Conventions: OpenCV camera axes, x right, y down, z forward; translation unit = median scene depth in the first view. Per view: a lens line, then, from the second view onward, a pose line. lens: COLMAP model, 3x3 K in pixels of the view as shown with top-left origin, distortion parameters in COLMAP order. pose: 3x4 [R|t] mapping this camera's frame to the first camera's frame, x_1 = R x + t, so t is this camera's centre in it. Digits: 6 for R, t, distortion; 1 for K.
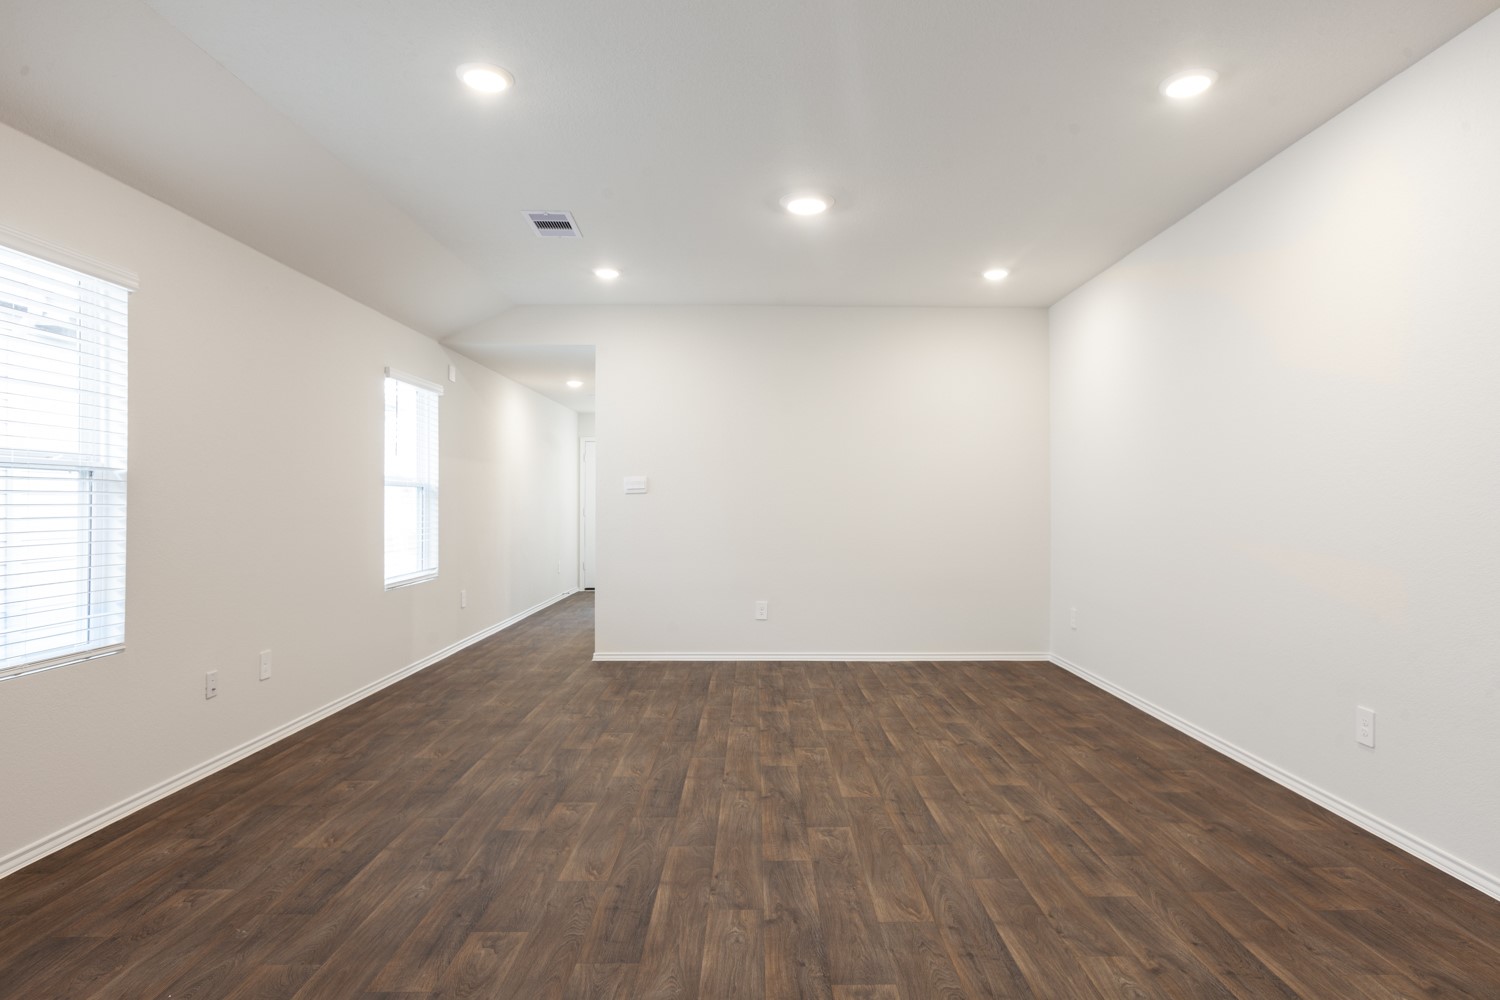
lens RADIAL K [[817.3, 0, 786.4], [0, 817.3, 497.7], [0, 0, 1]] dist [0.000132, -0.001079]
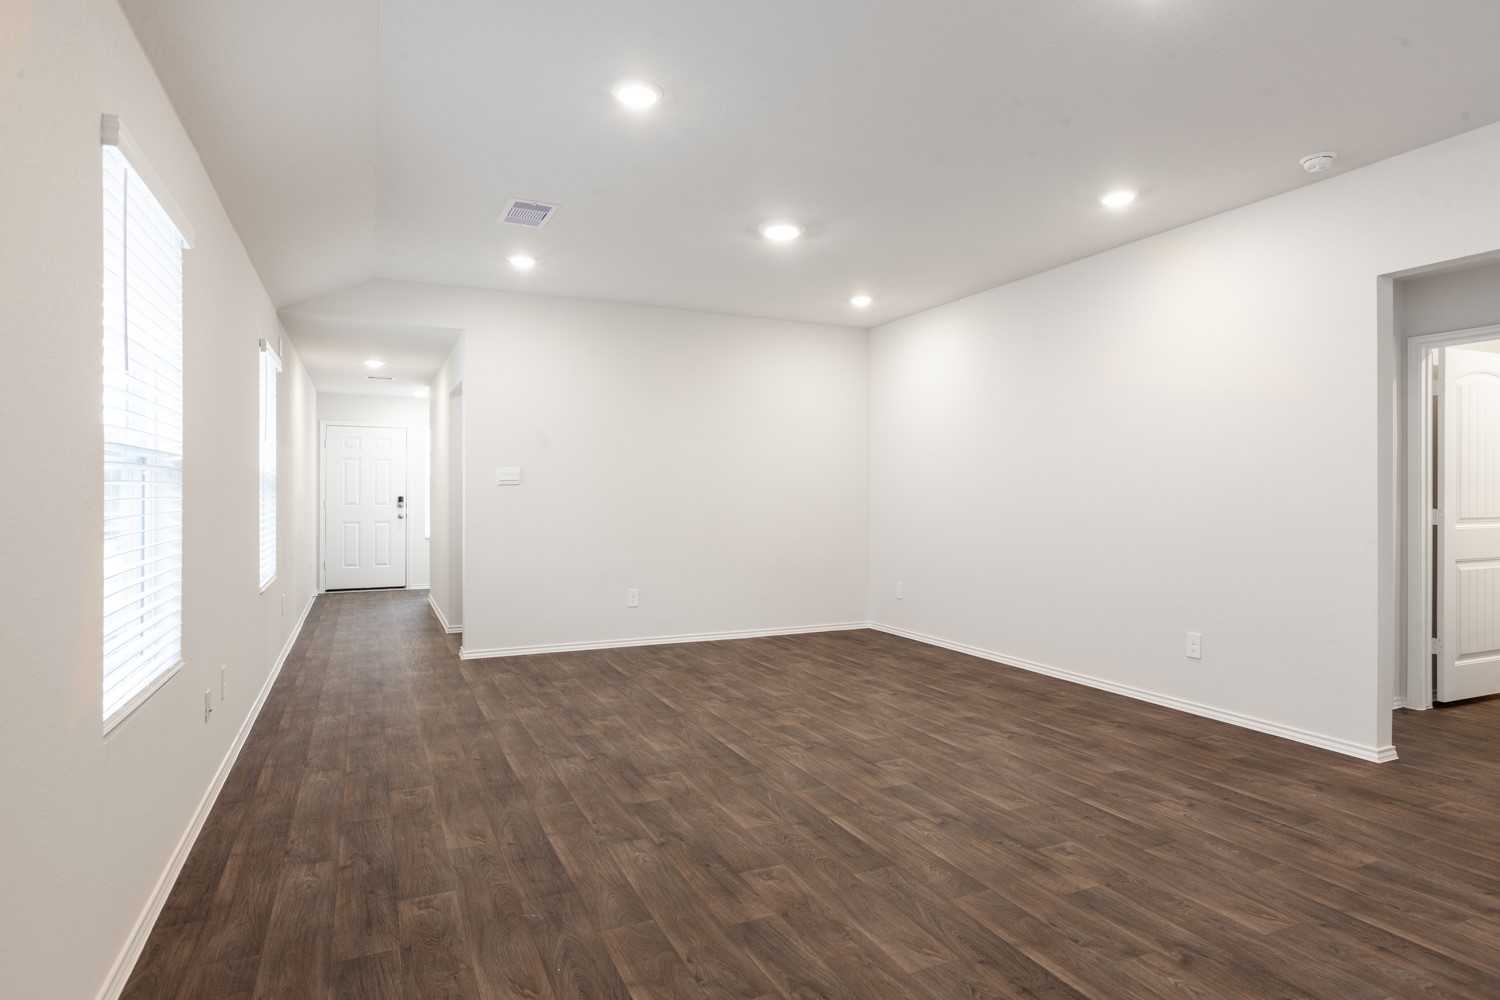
lens RADIAL K [[817.7, 0, 769.2], [0, 817.7, 490.8], [0, 0, 1]] dist [0.002691, 0.000525]
pose [[0.910745, 0.002491, 0.412962, -0.723401], [-0.003564, 0.999992, 0.001830, -0.002645], [-0.412955, -0.003138, 0.910746, -0.046446]]
